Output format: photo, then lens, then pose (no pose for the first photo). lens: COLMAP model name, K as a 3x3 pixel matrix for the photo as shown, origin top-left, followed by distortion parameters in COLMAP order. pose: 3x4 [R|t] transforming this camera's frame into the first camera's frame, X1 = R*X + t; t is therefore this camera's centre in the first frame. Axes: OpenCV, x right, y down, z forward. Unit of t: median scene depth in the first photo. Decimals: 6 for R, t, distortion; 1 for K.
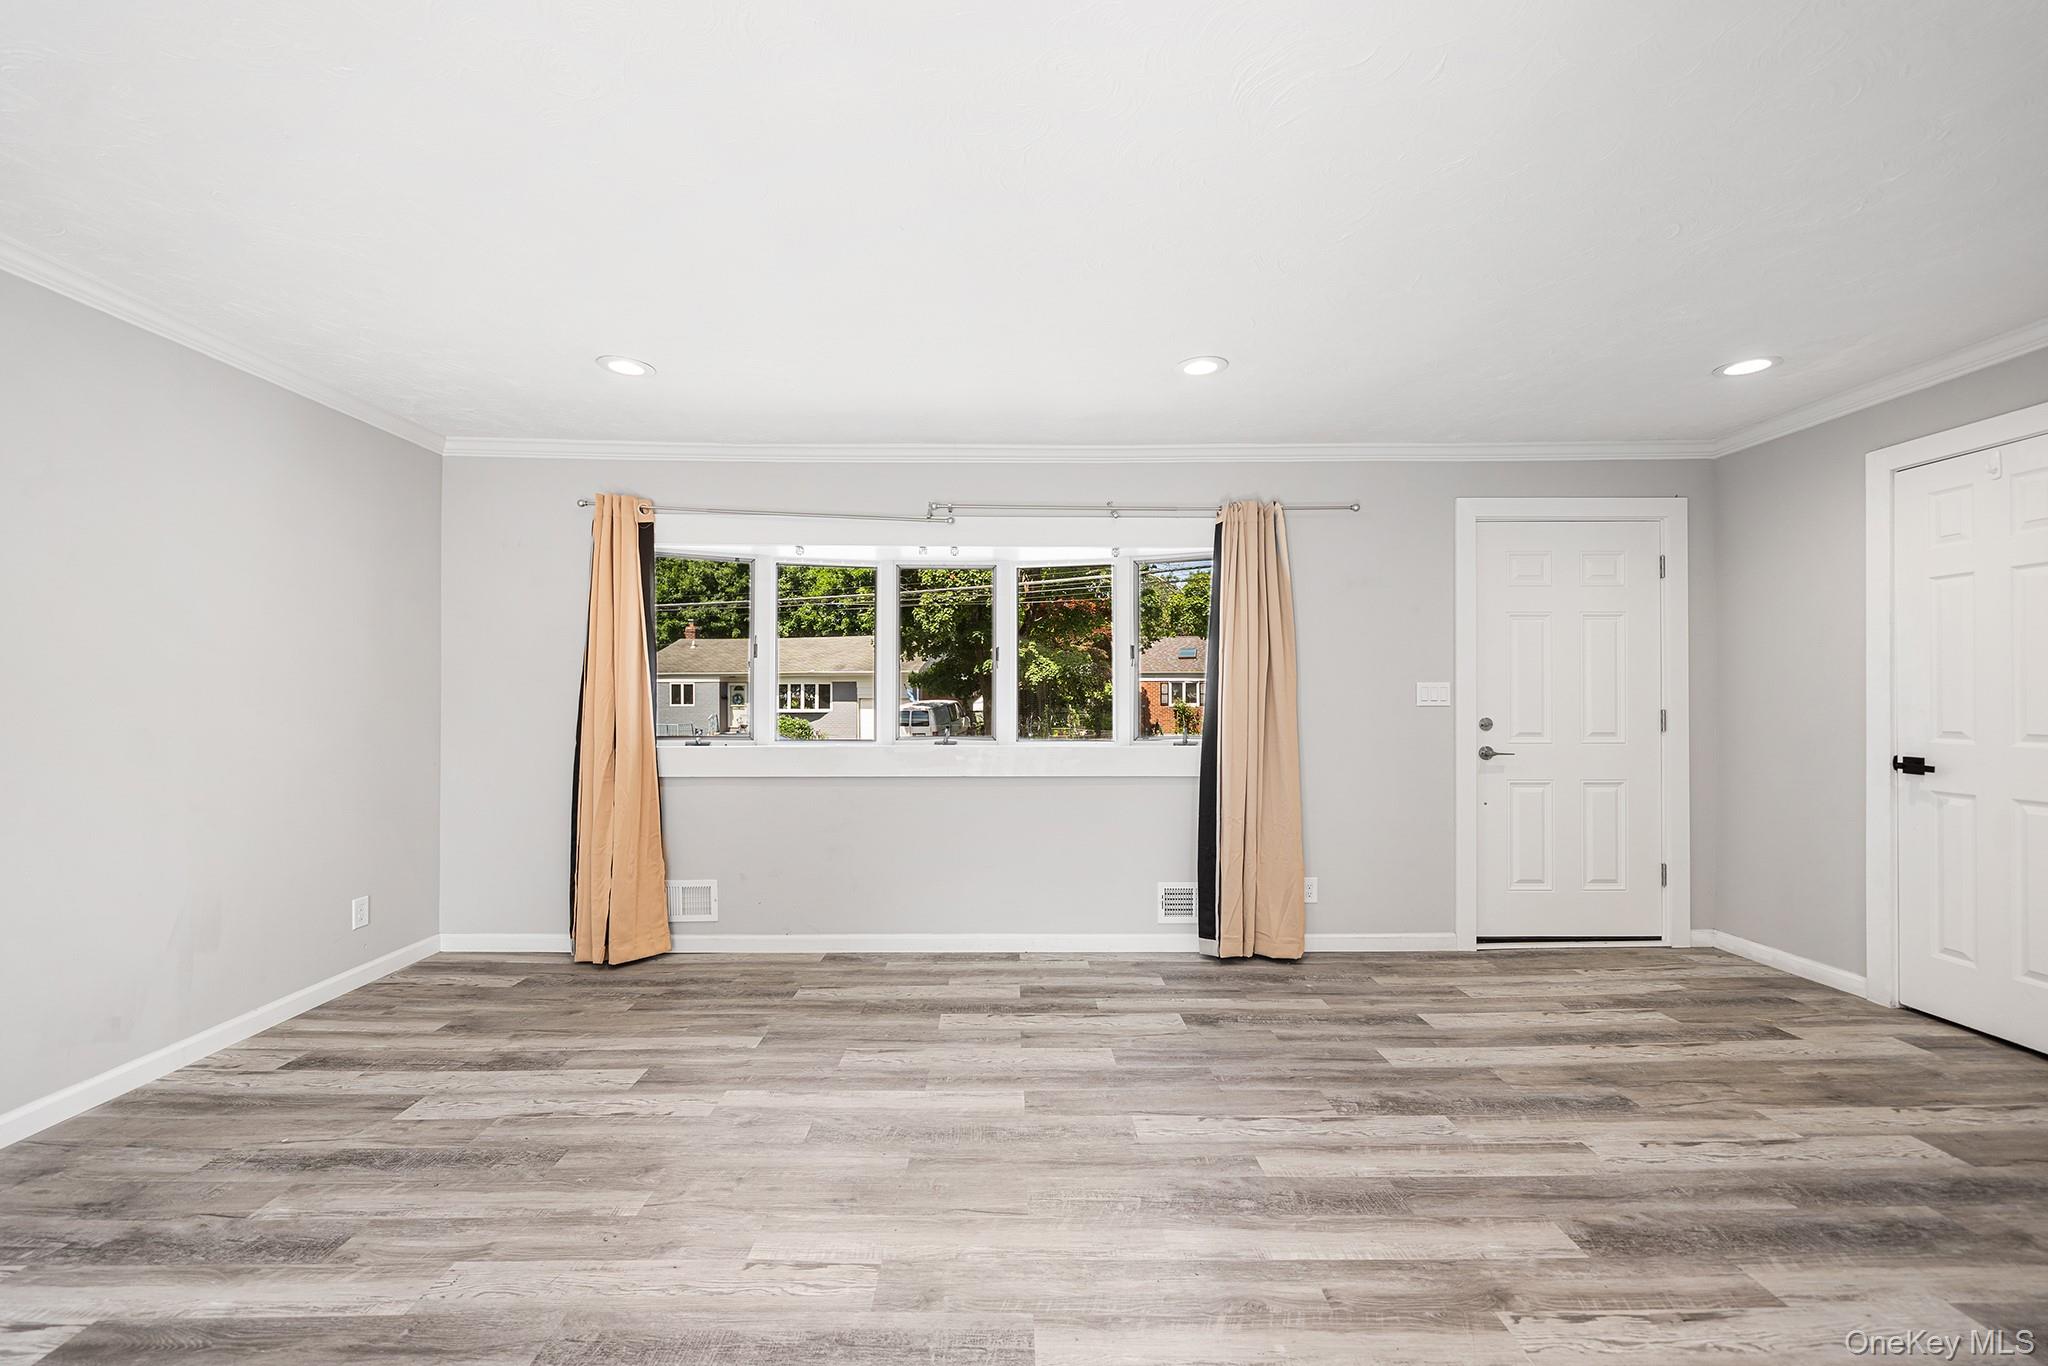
lens RADIAL K [[819.3, 0, 1013.5], [0, 819.3, 691.5], [0, 0, 1]] dist [-0.002126, 0.000163]
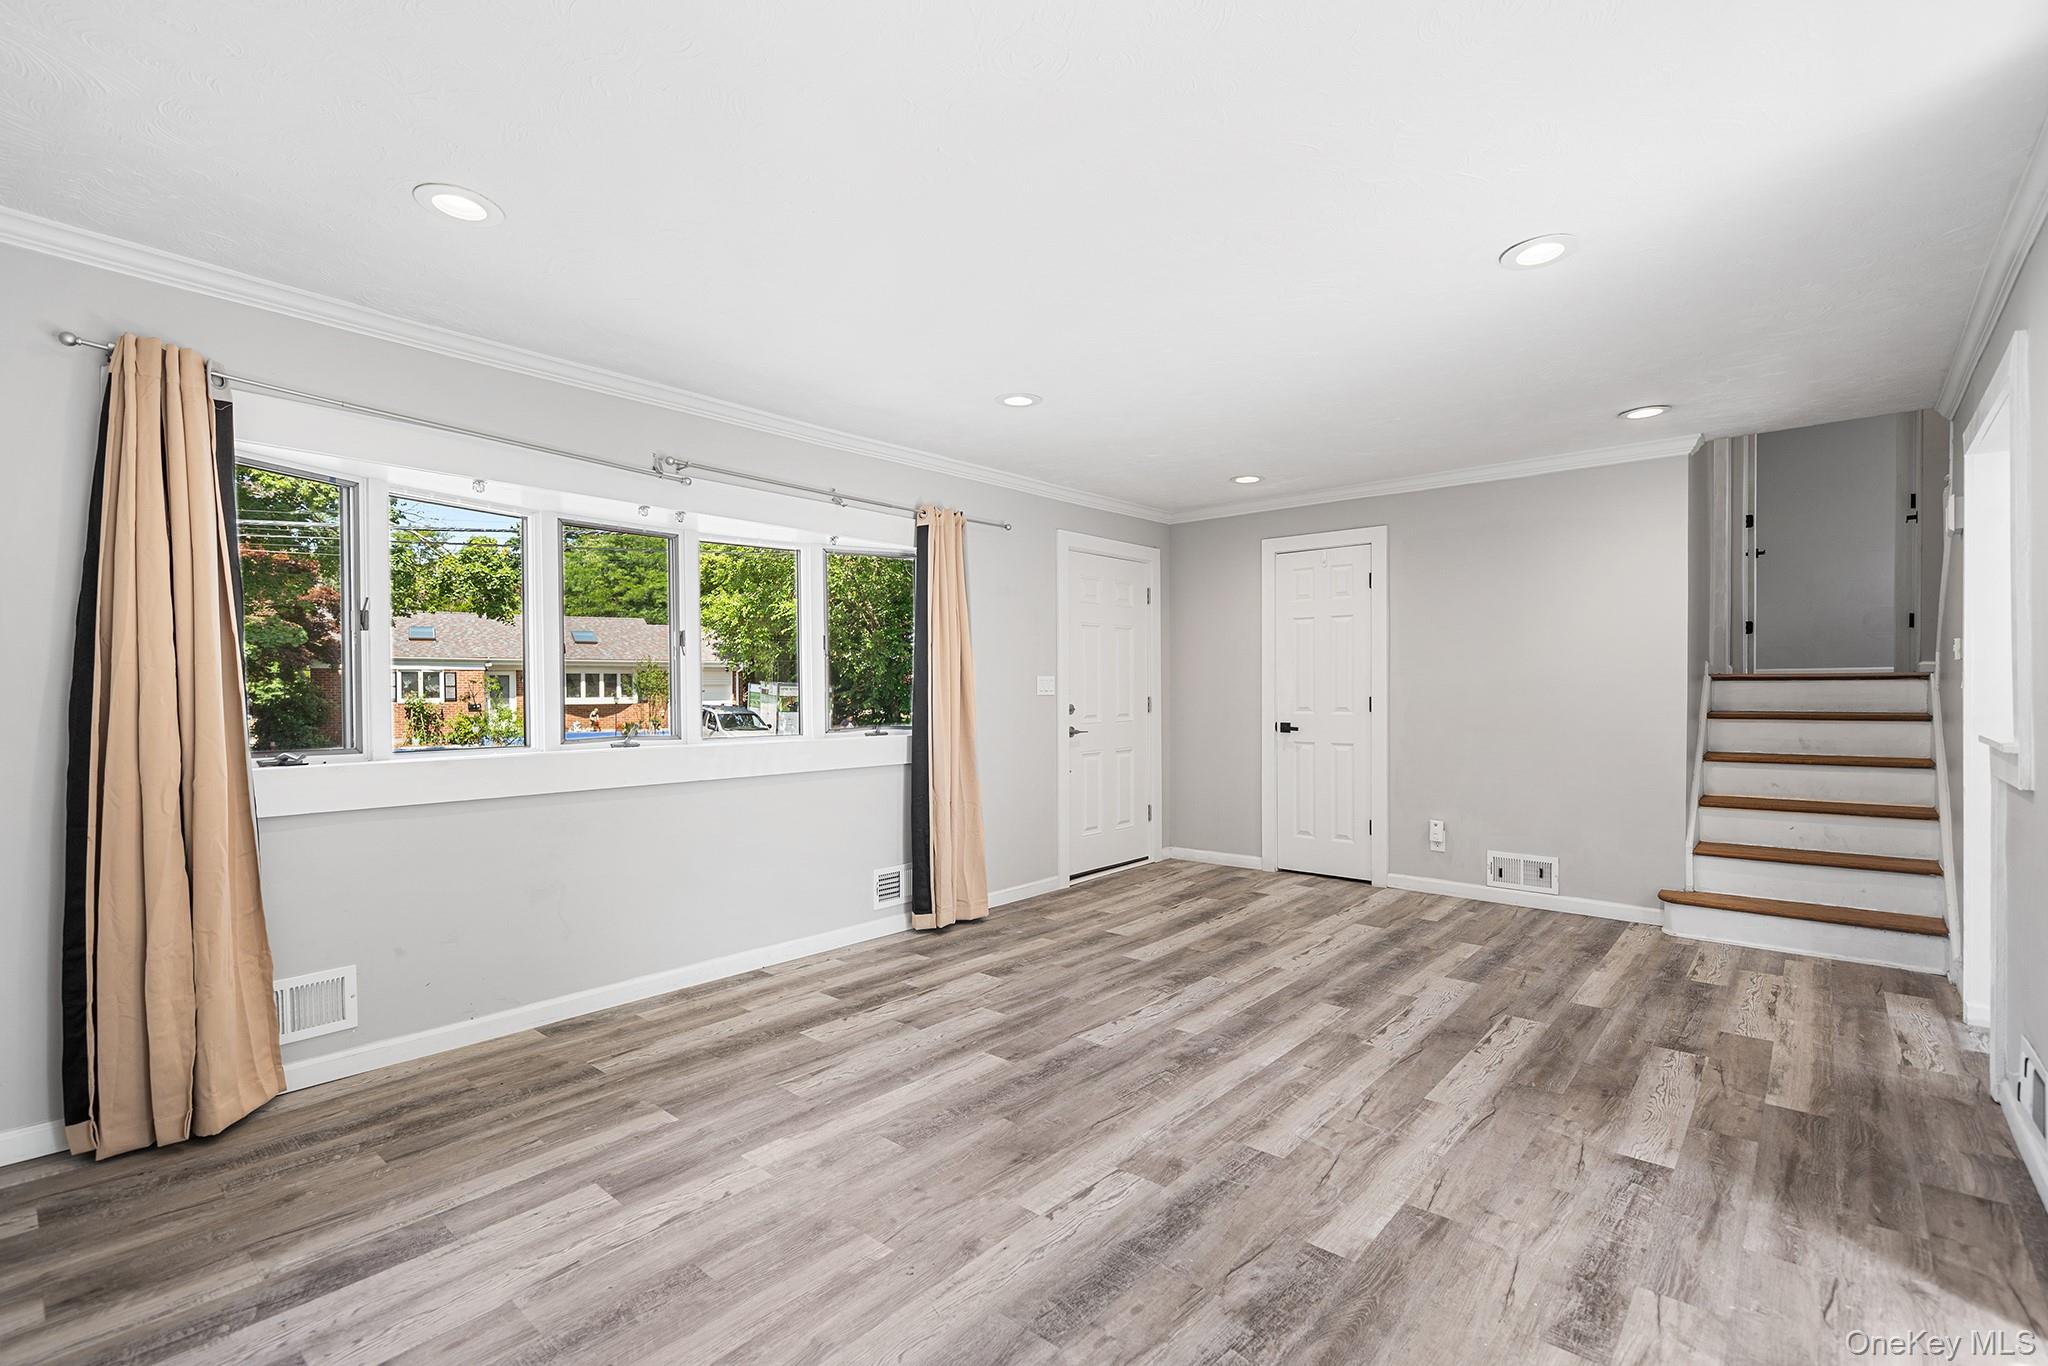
lens RADIAL K [[921.7, 0, 1021.6], [0, 921.7, 690.9], [0, 0, 1]] dist [0.002155, -0.000375]
pose [[0.665914, -0.003279, 0.746021, -0.683498], [-0.002217, 0.999977, 0.006373, 0.002654], [-0.746025, -0.005898, 0.665892, 0.123712]]
